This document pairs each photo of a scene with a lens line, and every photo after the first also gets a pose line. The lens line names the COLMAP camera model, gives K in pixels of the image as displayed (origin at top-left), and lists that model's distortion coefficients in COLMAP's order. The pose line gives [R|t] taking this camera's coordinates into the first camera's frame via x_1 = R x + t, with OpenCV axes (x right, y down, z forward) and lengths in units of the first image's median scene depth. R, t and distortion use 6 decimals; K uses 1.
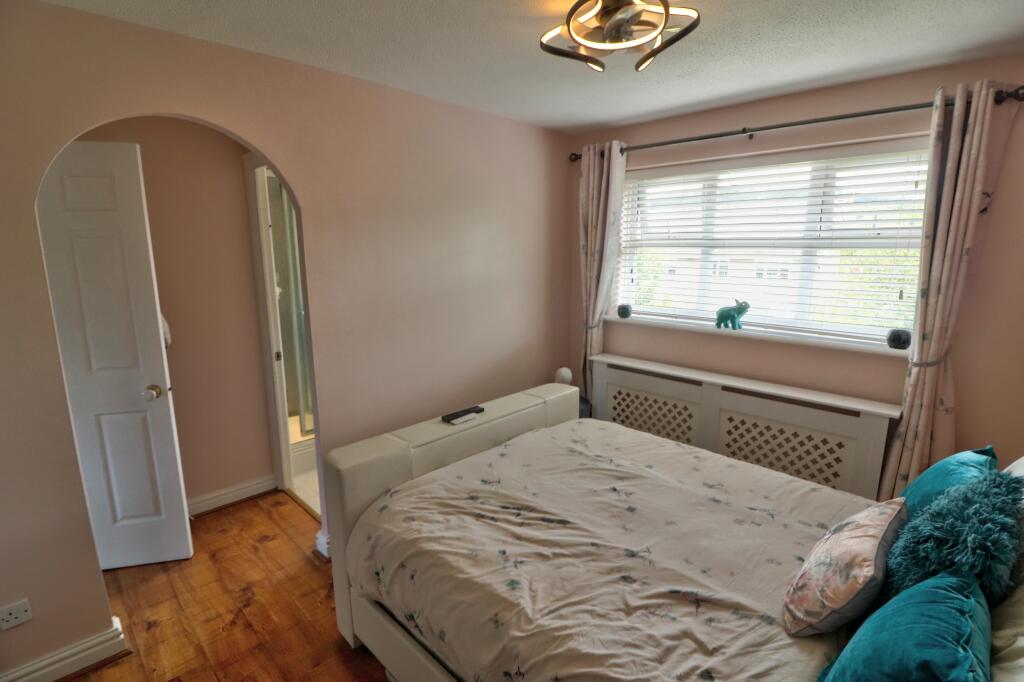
lens RADIAL K [[483.5, 0, 515.9], [0, 483.5, 340.6], [0, 0, 1]] dist [-0.002615, -0.000820]
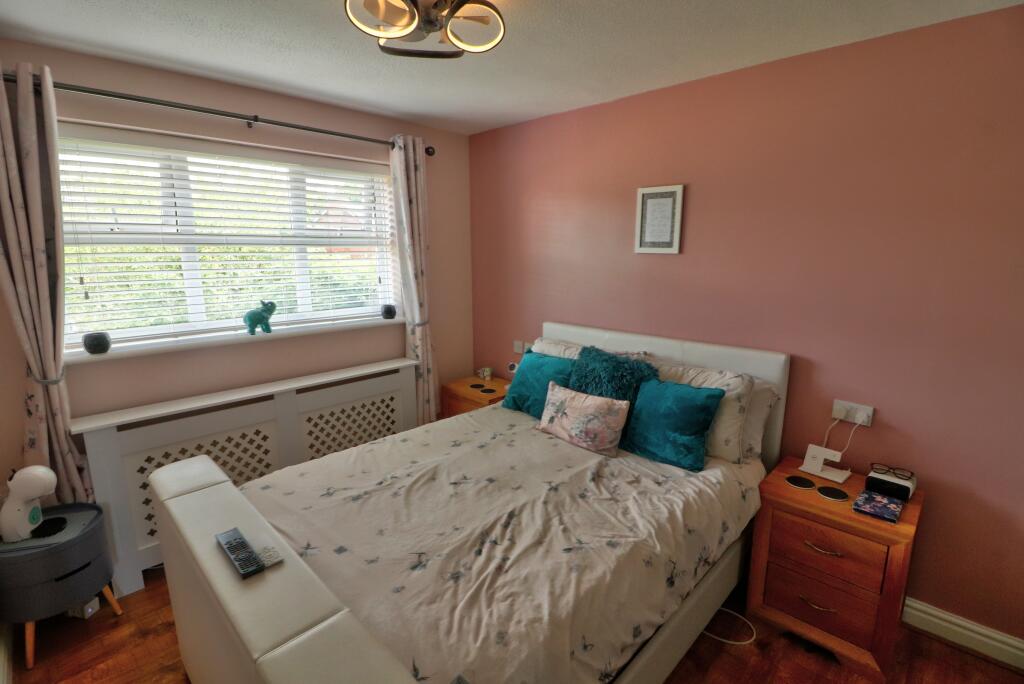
lens RADIAL K [[481.9, 0, 512.0], [0, 481.9, 342.0], [0, 0, 1]] dist [-0.004230, -0.000418]
pose [[-0.004172, -0.189467, 0.981878, -0.620896], [0.188206, 0.964191, 0.186854, -0.120291], [-0.982121, 0.185575, 0.031636, 0.684009]]
